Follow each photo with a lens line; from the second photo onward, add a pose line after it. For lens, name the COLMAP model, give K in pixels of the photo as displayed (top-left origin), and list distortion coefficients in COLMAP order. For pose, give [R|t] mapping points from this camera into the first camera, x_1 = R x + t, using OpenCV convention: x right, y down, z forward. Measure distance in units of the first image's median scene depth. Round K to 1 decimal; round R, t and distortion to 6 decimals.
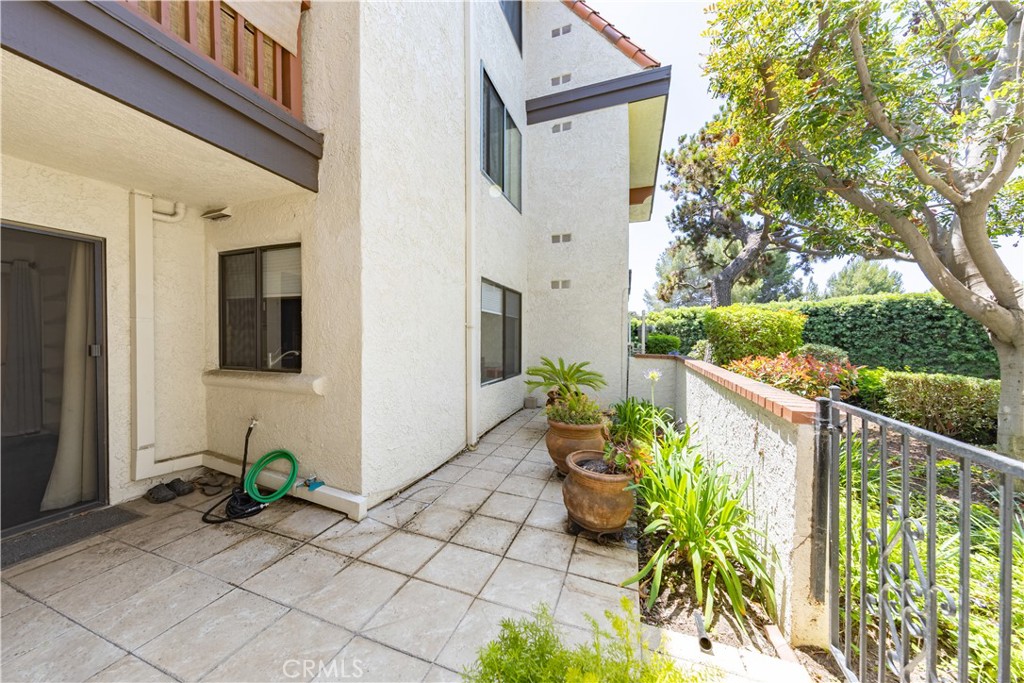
lens RADIAL K [[341.2, 0, 511.3], [0, 341.2, 342.3], [0, 0, 1]] dist [0.000270, -0.000209]
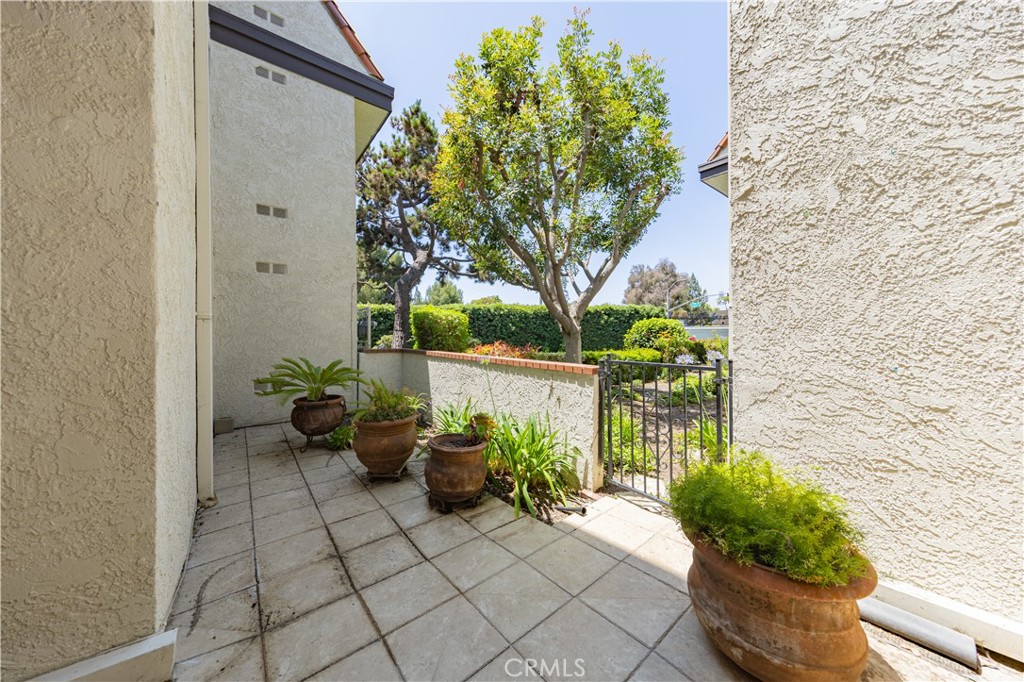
lens RADIAL K [[341.2, 0, 513.5], [0, 341.2, 332.0], [0, 0, 1]] dist [0.000270, -0.000209]
pose [[0.501047, -0.005859, 0.865400, -0.297258], [0.023767, 0.999693, -0.006993, 0.000285], [-0.865094, 0.024072, 0.501032, 0.120726]]
